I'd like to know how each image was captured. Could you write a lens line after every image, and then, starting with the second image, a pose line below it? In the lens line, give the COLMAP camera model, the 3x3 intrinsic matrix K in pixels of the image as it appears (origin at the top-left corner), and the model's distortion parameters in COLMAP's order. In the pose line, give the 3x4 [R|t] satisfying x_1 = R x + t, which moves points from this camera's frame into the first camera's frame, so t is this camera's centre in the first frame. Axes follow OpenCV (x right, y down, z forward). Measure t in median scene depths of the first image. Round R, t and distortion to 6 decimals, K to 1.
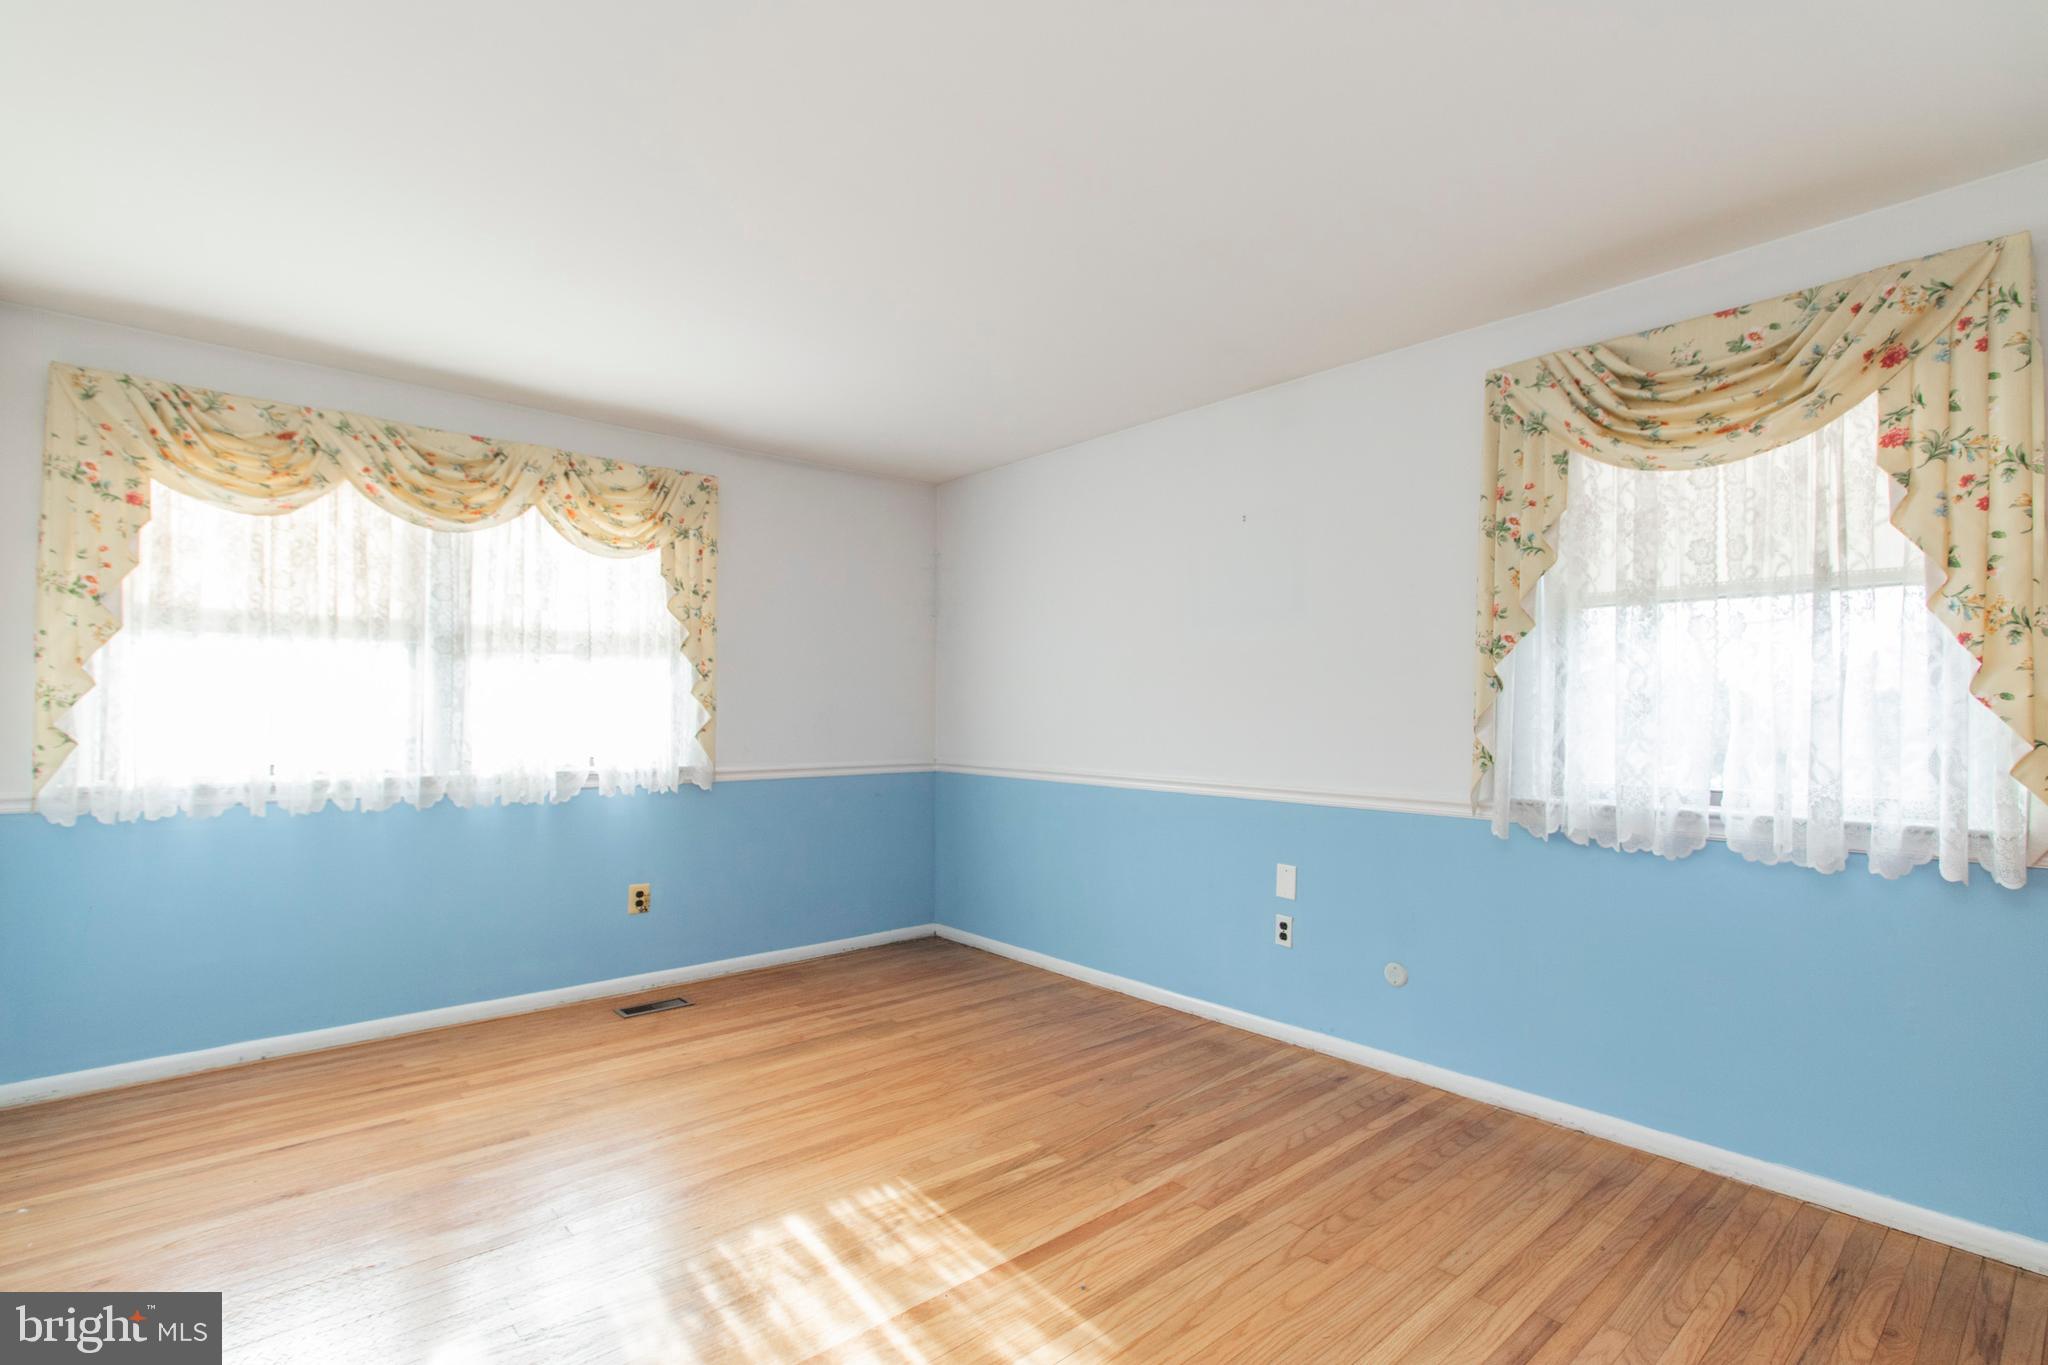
lens RADIAL K [[960.0, 0, 1013.0], [0, 960.0, 704.5], [0, 0, 1]] dist [-0.000151, 0.000621]
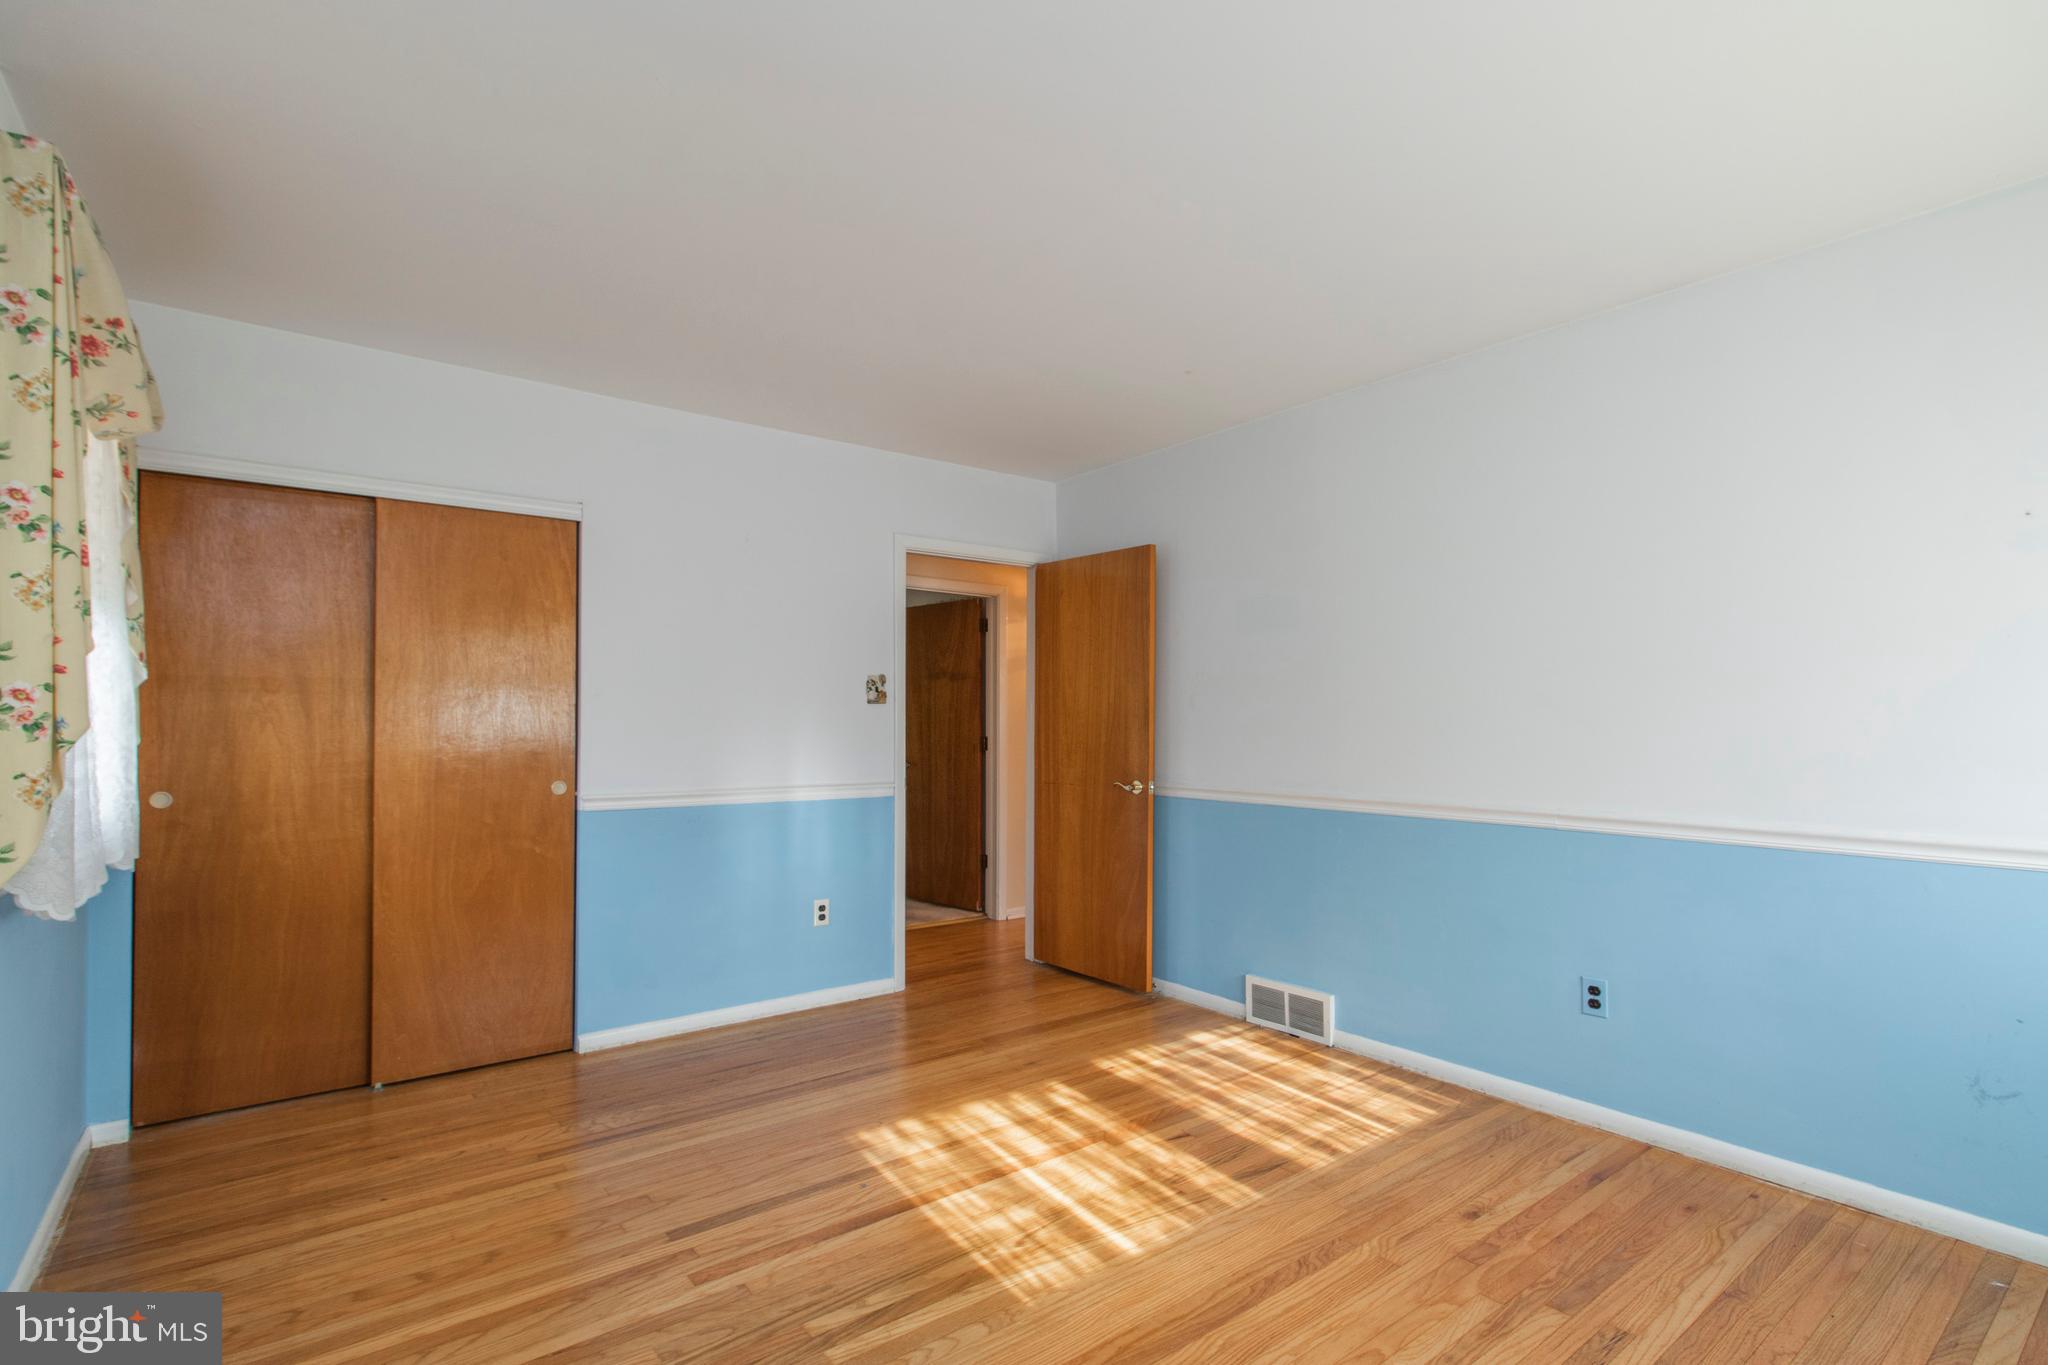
lens RADIAL K [[955.2, 0, 1021.0], [0, 955.2, 724.7], [0, 0, 1]] dist [-0.001537, 0.000217]
pose [[-0.997975, -0.007747, 0.063131, -0.123342], [-0.008012, 0.999960, -0.003950, 0.009797], [-0.063098, -0.004448, -0.997997, 1.368502]]
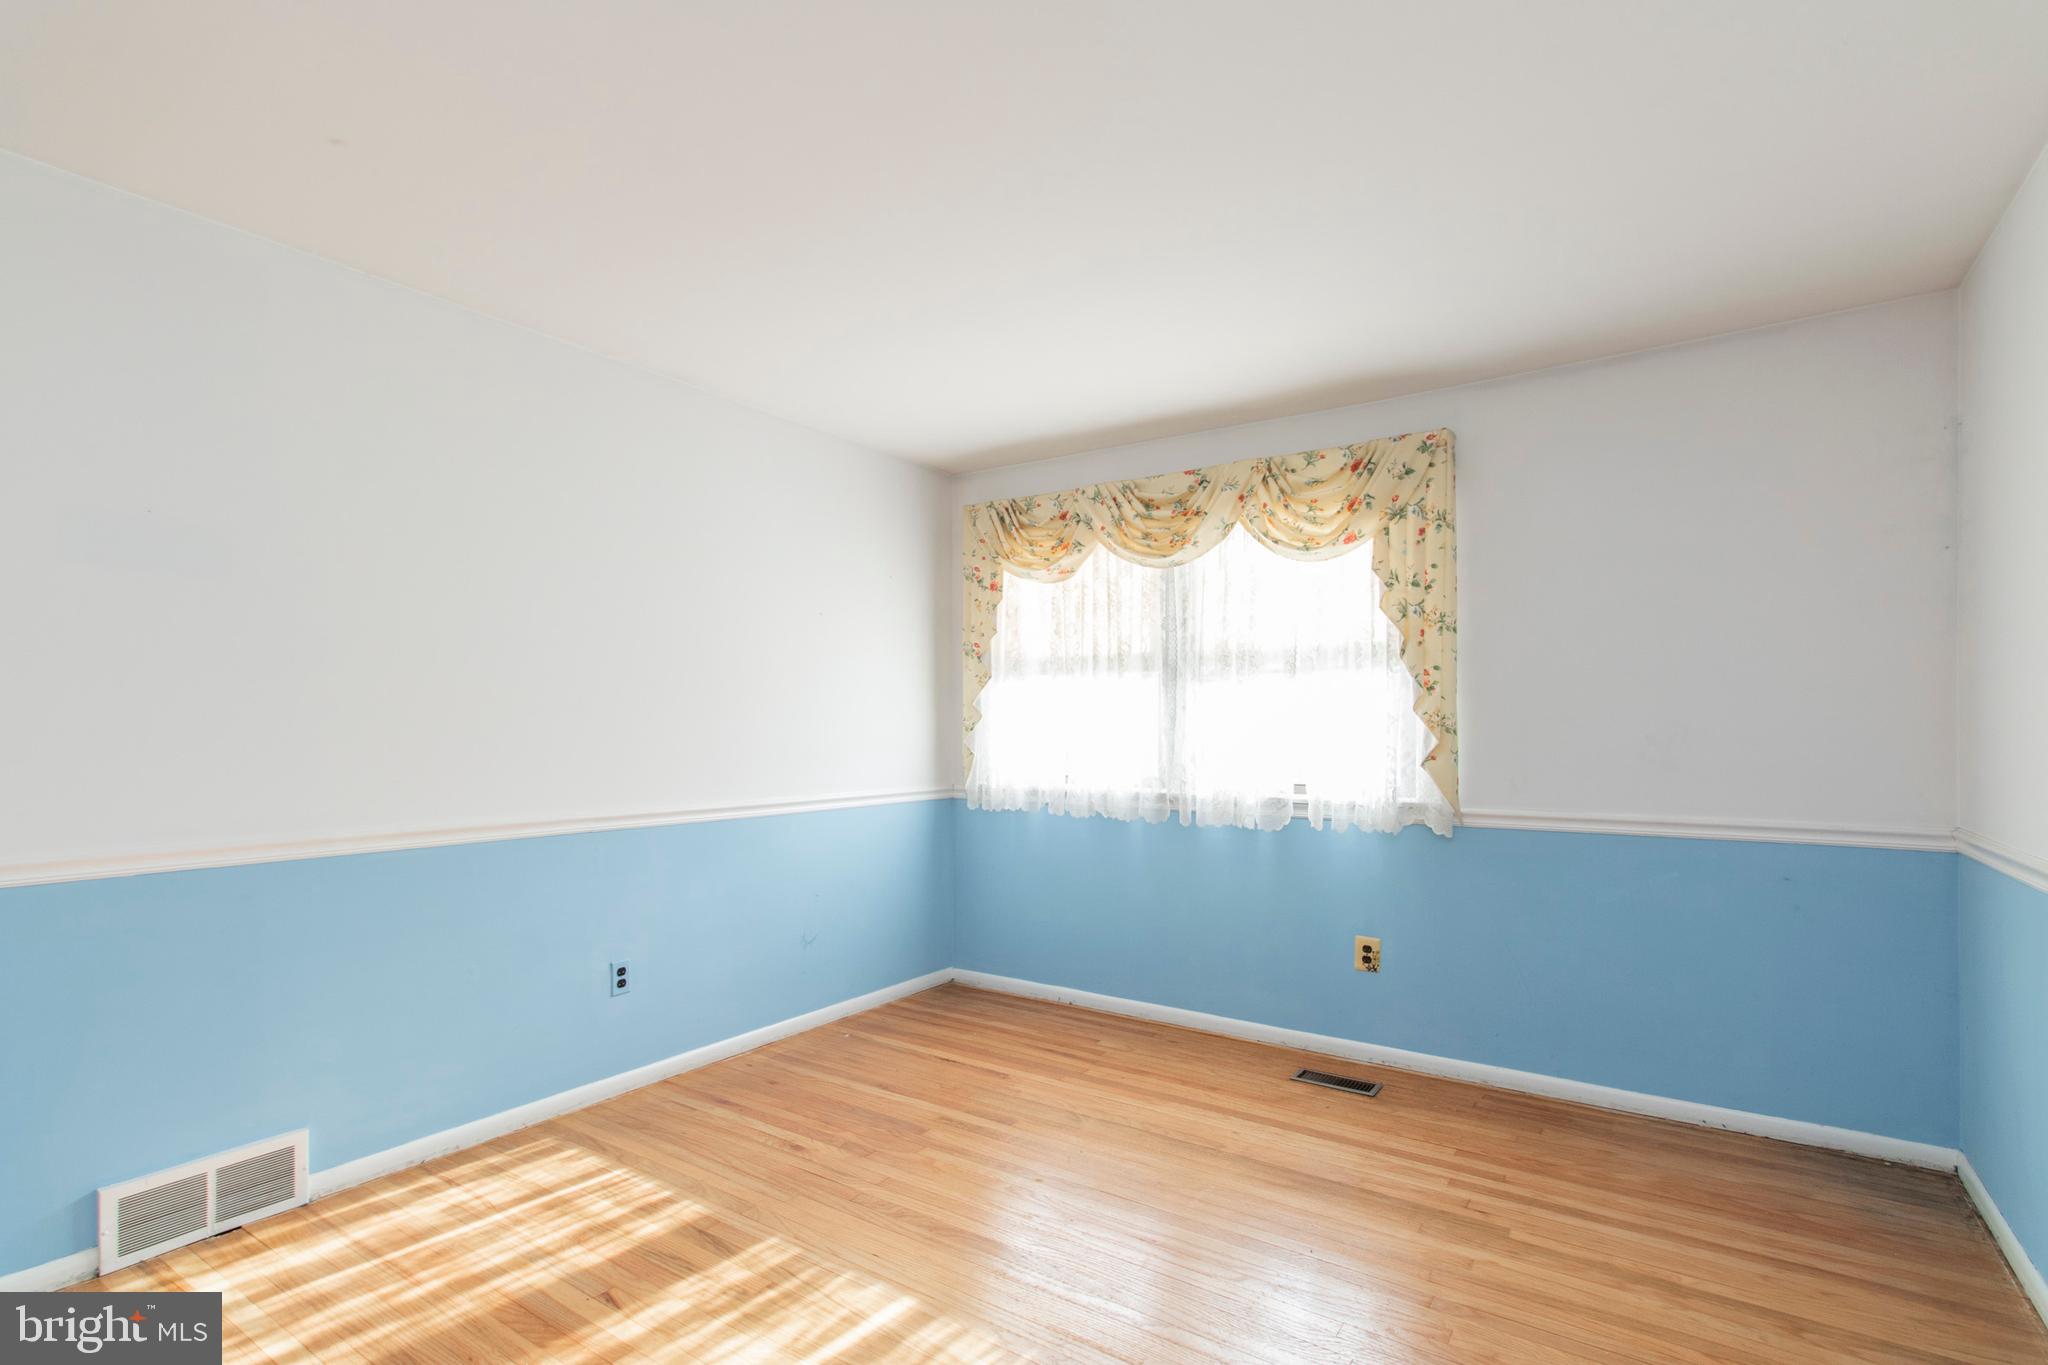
lens RADIAL K [[974.6, 0, 1020.6], [0, 974.6, 735.5], [0, 0, 1]] dist [-0.000357, 0.000159]
pose [[0.245680, 0.002451, -0.969348, 0.466944], [0.006872, 0.999967, 0.004270, 0.003319], [0.969327, -0.007710, 0.245655, 0.617160]]
